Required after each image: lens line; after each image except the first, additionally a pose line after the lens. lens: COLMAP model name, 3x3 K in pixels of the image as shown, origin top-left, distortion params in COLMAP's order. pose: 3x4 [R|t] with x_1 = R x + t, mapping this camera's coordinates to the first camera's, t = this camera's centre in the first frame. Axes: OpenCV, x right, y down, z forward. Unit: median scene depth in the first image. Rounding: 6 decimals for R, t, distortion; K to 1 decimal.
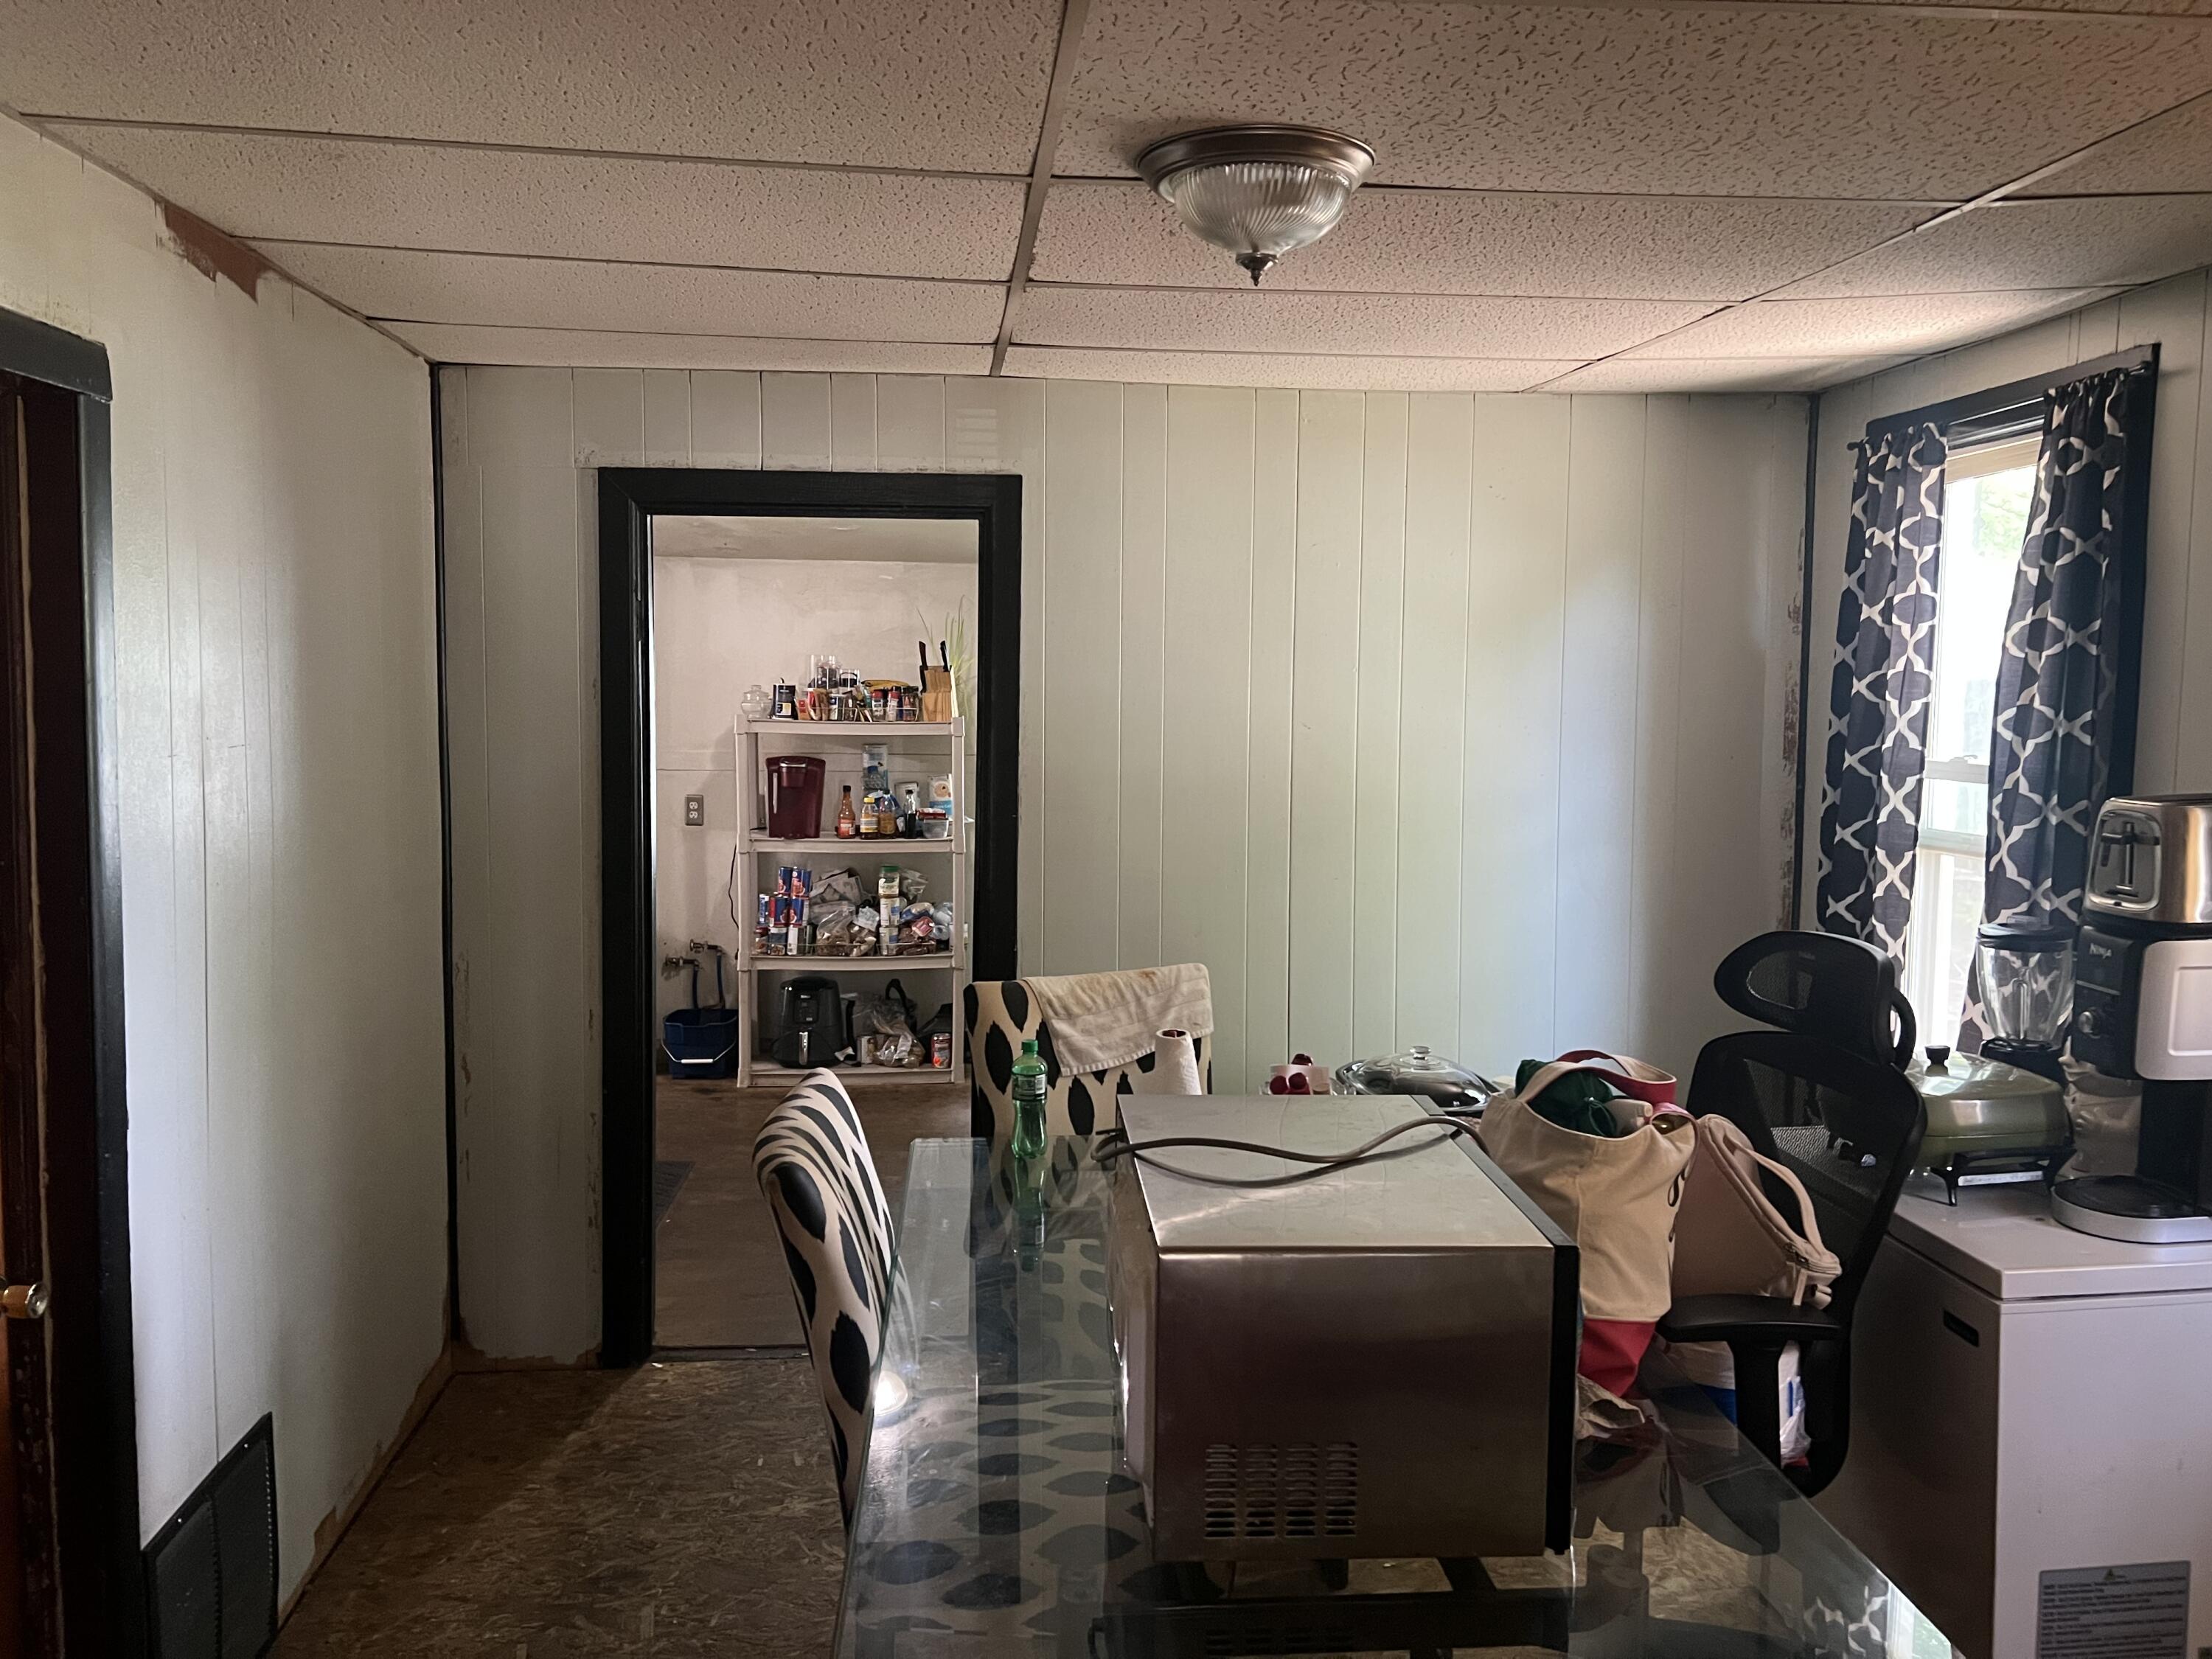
lens RADIAL K [[1649.7, 0, 1113.3], [0, 1649.7, 819.2], [0, 0, 1]] dist [0.040749, -0.056501]
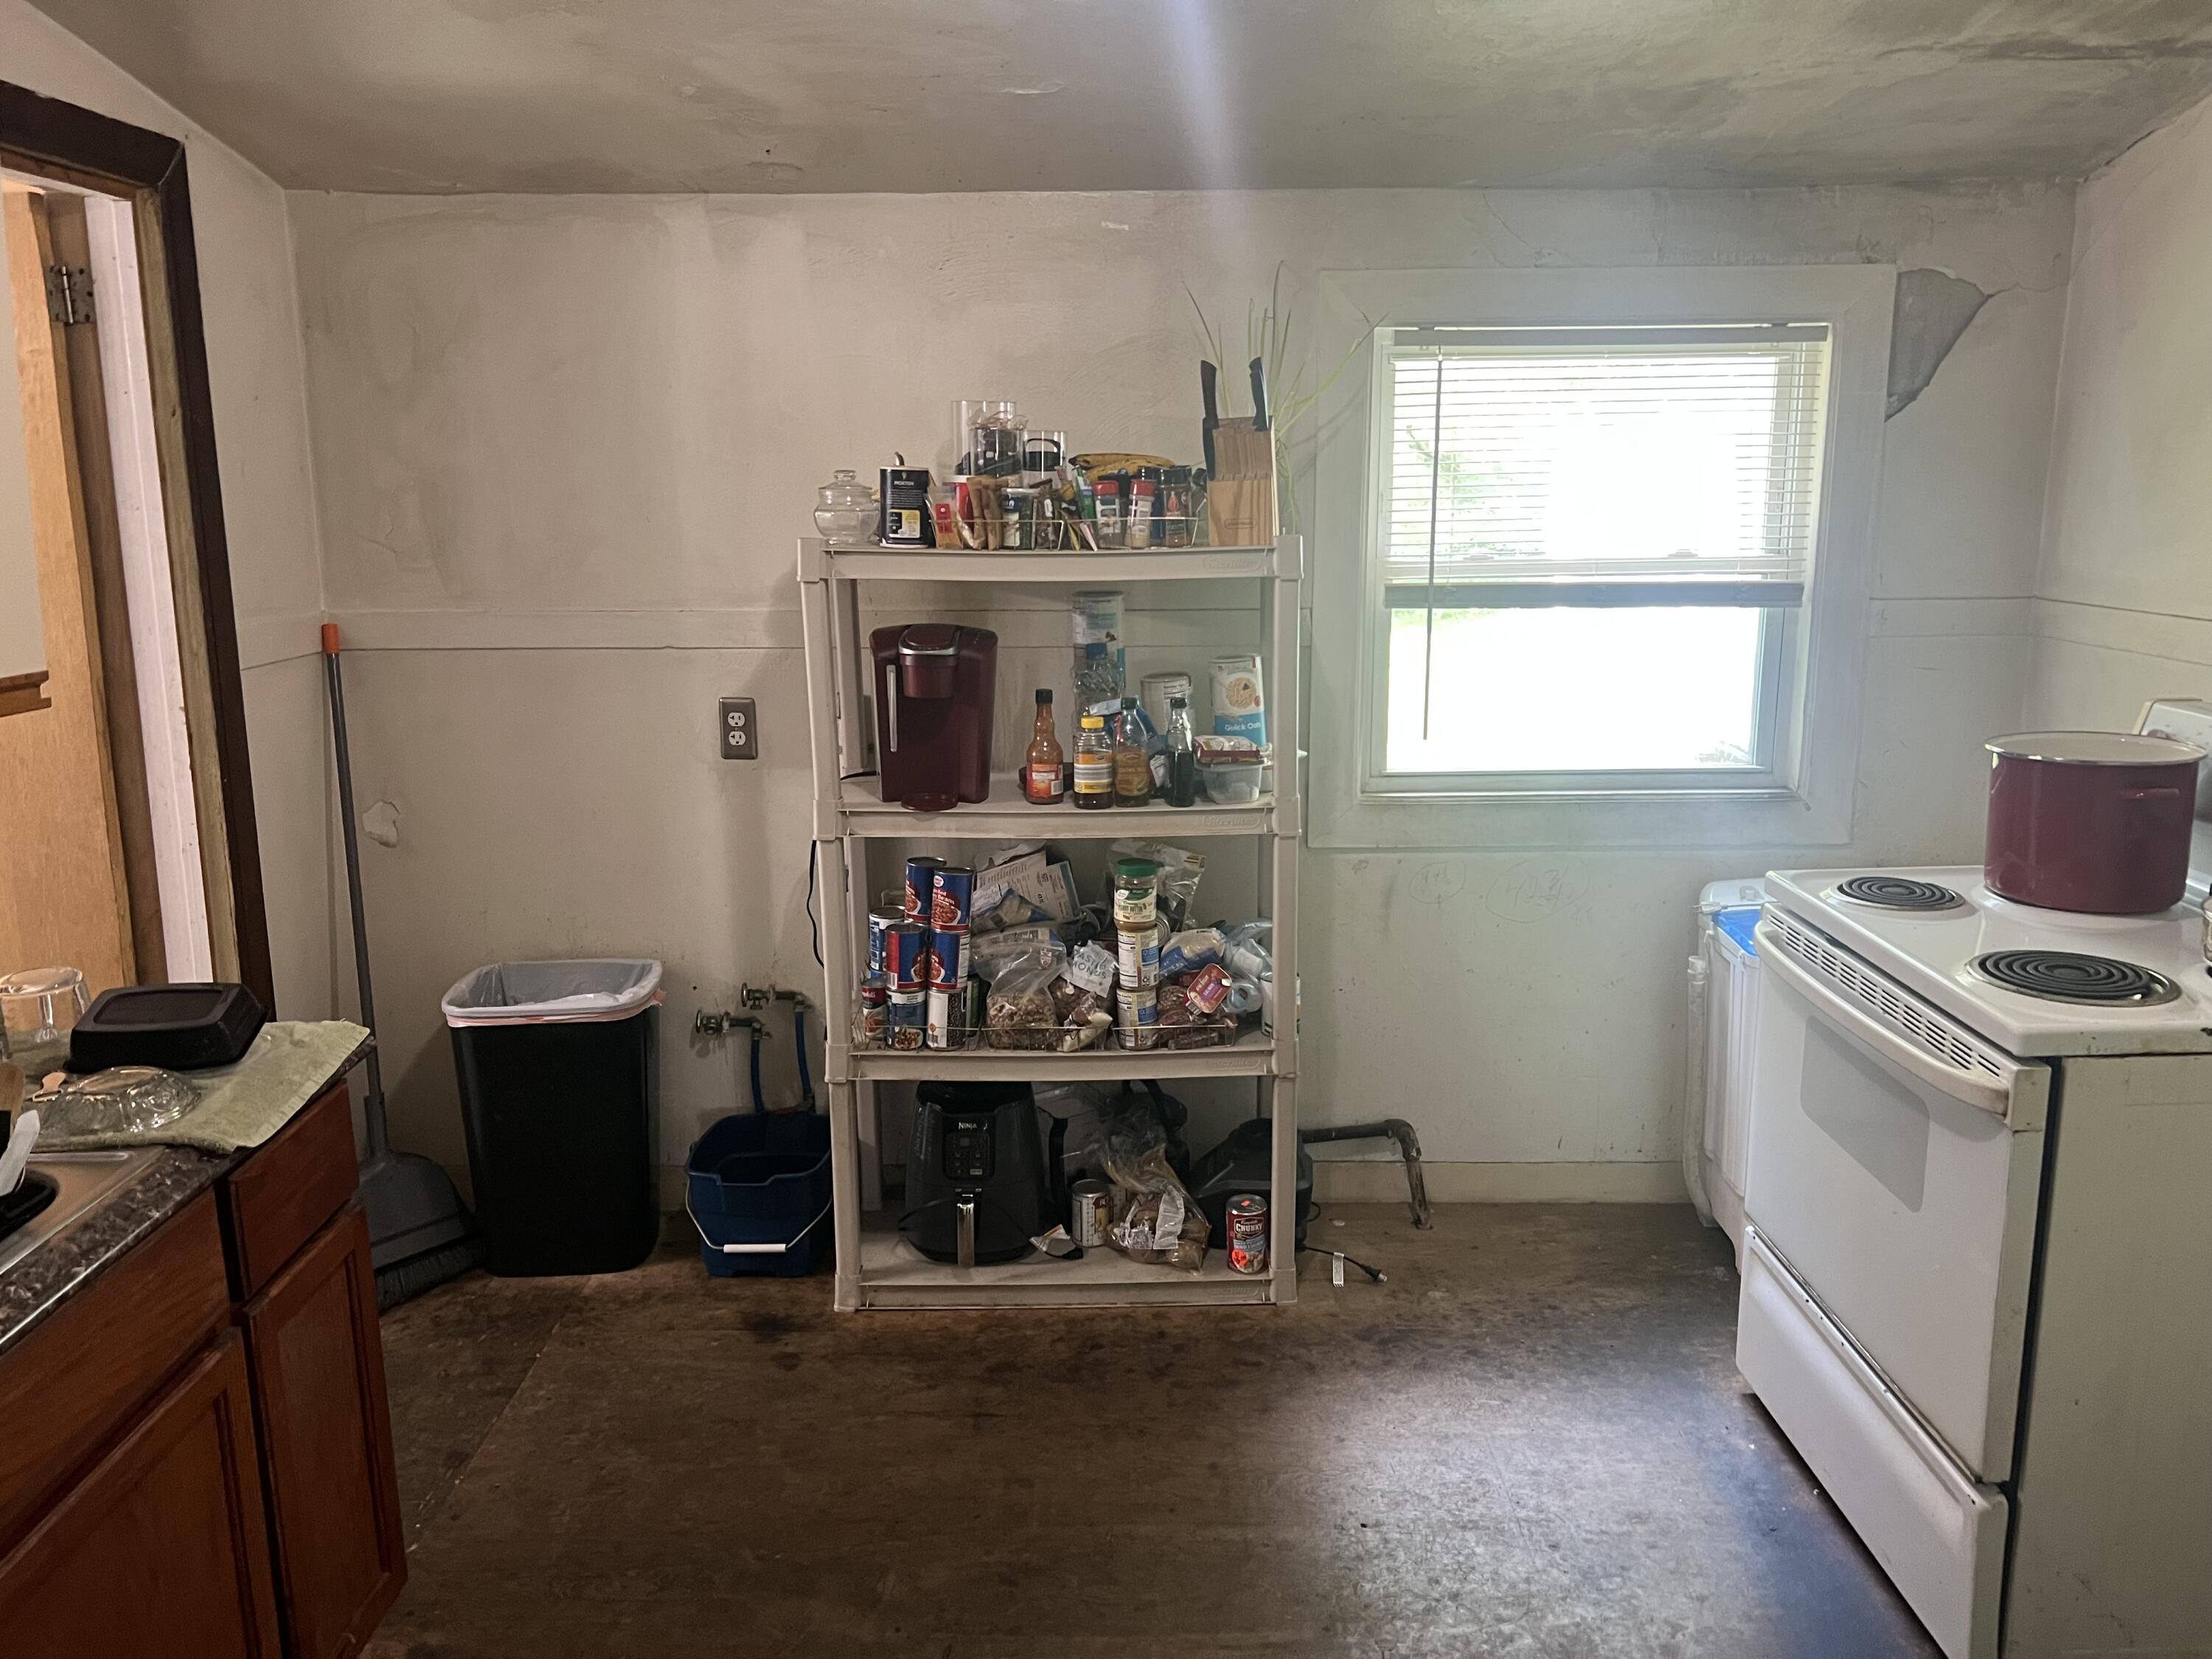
lens RADIAL K [[1649.7, 0, 1107.9], [0, 1649.7, 838.1], [0, 0, 1]] dist [0.040749, -0.056501]
pose [[0.995209, 0.001170, -0.097765, -0.097992], [0.013603, 0.988547, 0.150302, -0.048468], [0.096822, -0.150912, 0.983794, 0.539827]]
